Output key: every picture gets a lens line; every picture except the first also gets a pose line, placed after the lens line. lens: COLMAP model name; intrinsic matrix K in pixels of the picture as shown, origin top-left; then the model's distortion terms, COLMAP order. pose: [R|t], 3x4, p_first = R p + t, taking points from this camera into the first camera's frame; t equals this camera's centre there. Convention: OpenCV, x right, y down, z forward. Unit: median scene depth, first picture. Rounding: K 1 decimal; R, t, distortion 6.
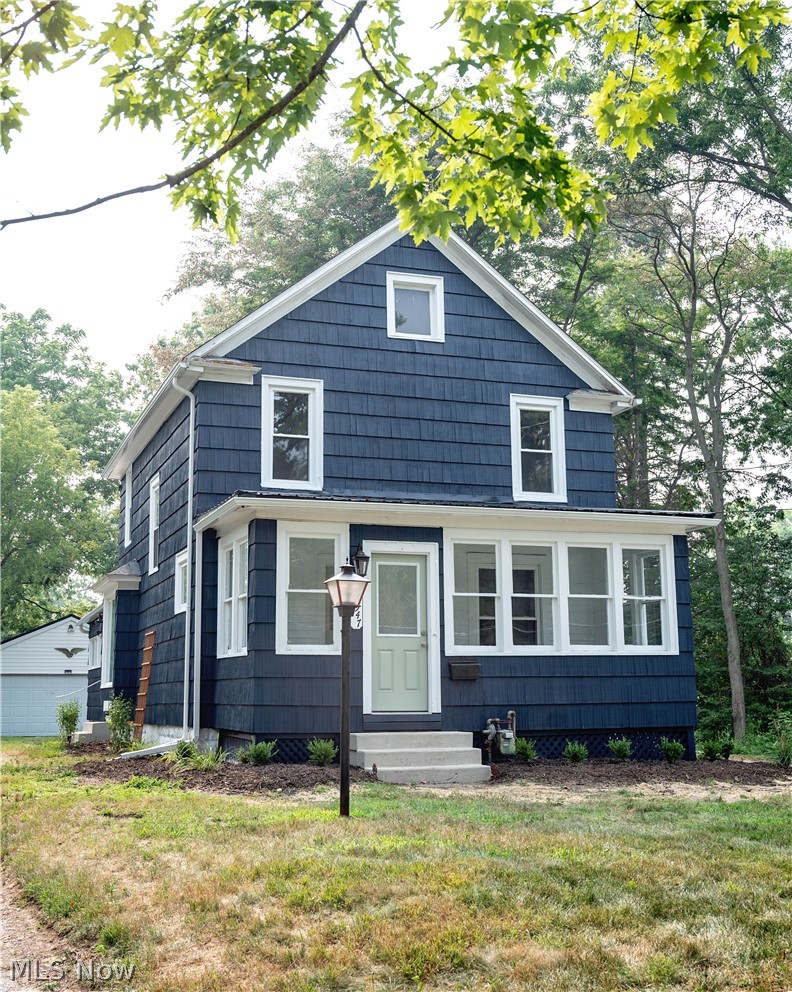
lens RADIAL K [[1236.2, 0, 396.0], [0, 1236.2, 496.0], [0, 0, 1]] dist [0.006853, 0.009763]
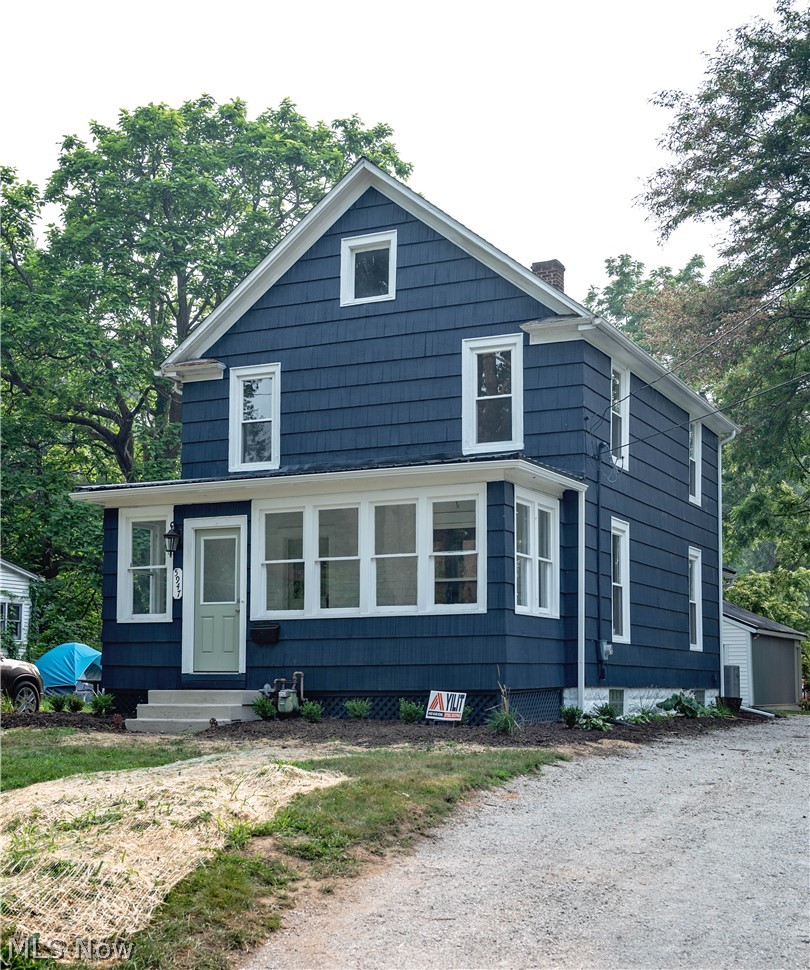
lens RADIAL K [[1408.1, 0, 387.2], [0, 1408.1, 603.4], [0, 0, 1]] dist [0.020365, 0.016168]
pose [[0.696320, -0.032619, -0.716990, 0.871242], [0.110516, 0.991926, 0.062203, 0.045527], [0.709172, -0.122552, 0.694303, 0.211400]]
